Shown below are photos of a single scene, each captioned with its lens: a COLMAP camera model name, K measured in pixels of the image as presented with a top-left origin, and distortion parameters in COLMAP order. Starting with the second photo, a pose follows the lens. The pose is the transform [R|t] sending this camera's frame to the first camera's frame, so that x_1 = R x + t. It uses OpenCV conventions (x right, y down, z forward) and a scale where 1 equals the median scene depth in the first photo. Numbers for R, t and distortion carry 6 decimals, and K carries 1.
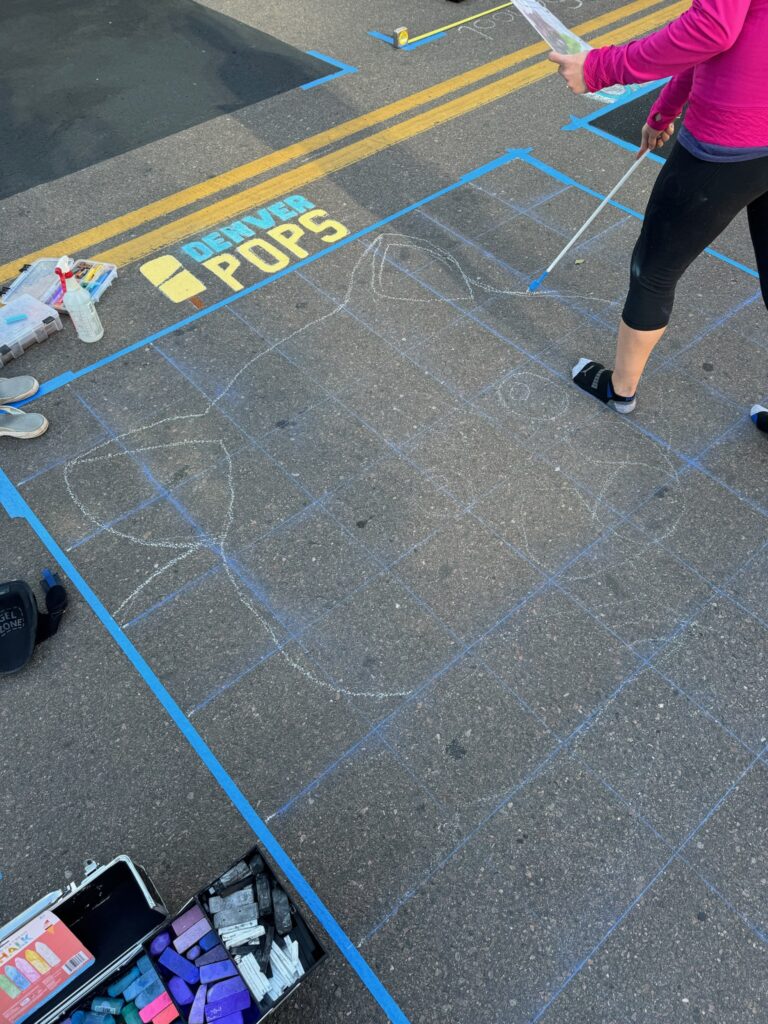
lens RADIAL K [[726.2, 0, 383.1], [0, 726.2, 510.1], [0, 0, 1]] dist [0.036095, -0.050882]
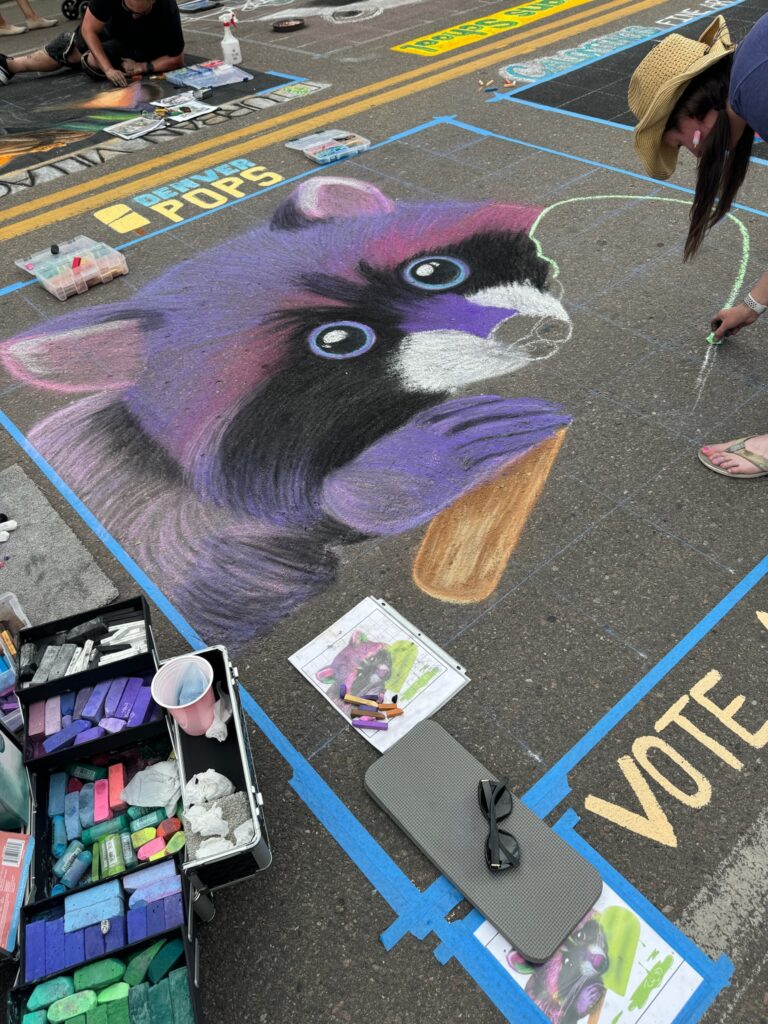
lens RADIAL K [[726.2, 0, 381.9], [0, 726.2, 514.1], [0, 0, 1]] dist [0.036095, -0.050882]
pose [[0.998235, -0.042875, -0.041098, 0.130078], [0.037204, 0.990817, -0.129990, 0.281562], [0.046294, 0.128231, 0.990663, -0.022760]]
